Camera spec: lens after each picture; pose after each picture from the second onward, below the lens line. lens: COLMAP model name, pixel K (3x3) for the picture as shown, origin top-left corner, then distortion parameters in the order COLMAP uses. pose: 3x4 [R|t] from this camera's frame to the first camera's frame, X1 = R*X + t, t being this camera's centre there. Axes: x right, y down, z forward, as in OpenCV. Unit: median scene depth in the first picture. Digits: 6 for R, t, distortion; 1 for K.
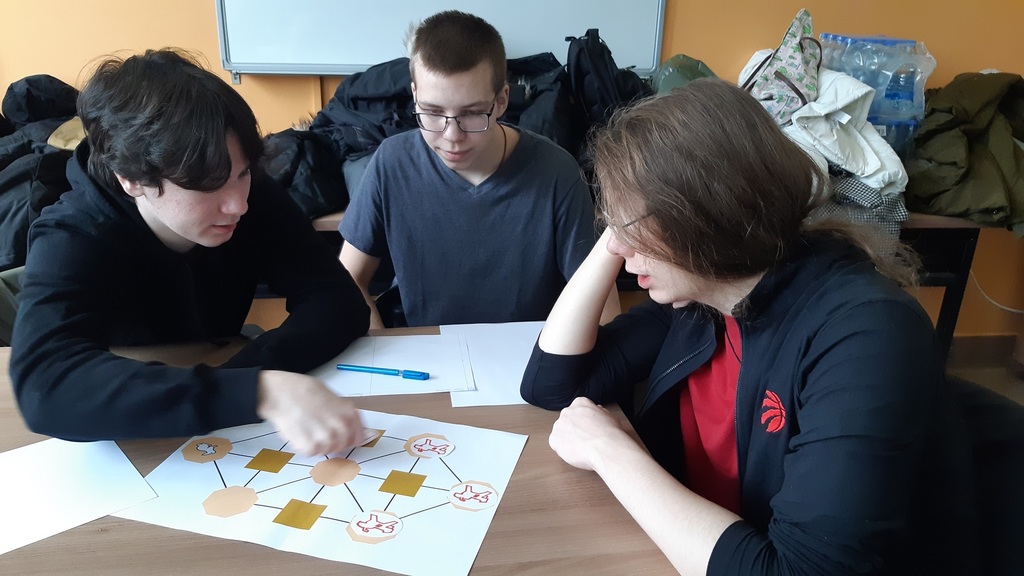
lens RADIAL K [[808.7, 0, 510.6], [0, 808.7, 285.0], [0, 0, 1]] dist [0.015787, 0.007400]
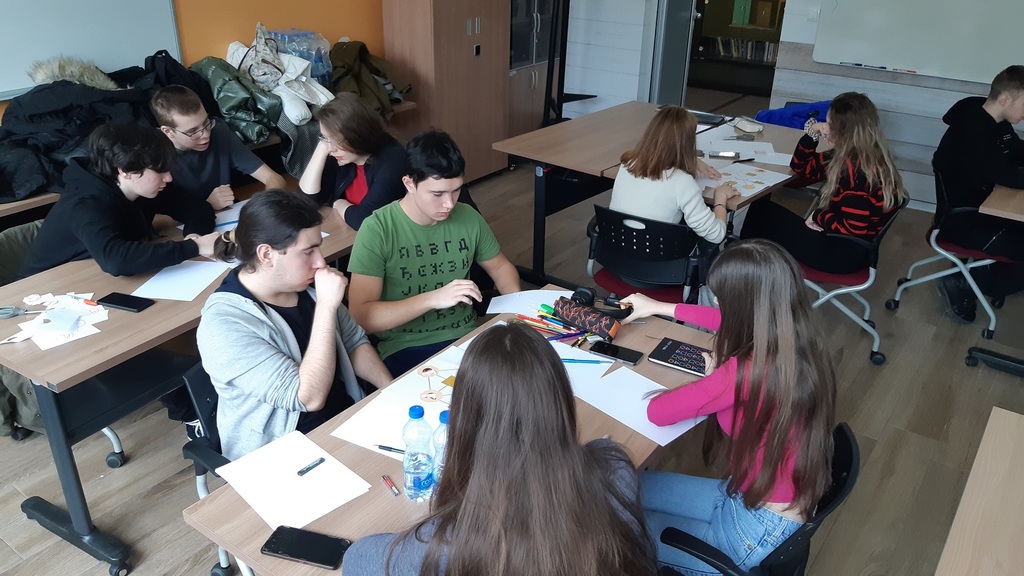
lens RADIAL K [[808.7, 0, 527.4], [0, 808.7, 268.3], [0, 0, 1]] dist [0.015787, 0.007400]
pose [[0.680548, -0.320652, 0.658814, -0.675671], [0.253625, 0.946662, 0.198758, -0.018324], [-0.687407, 0.031828, 0.725575, -0.814978]]
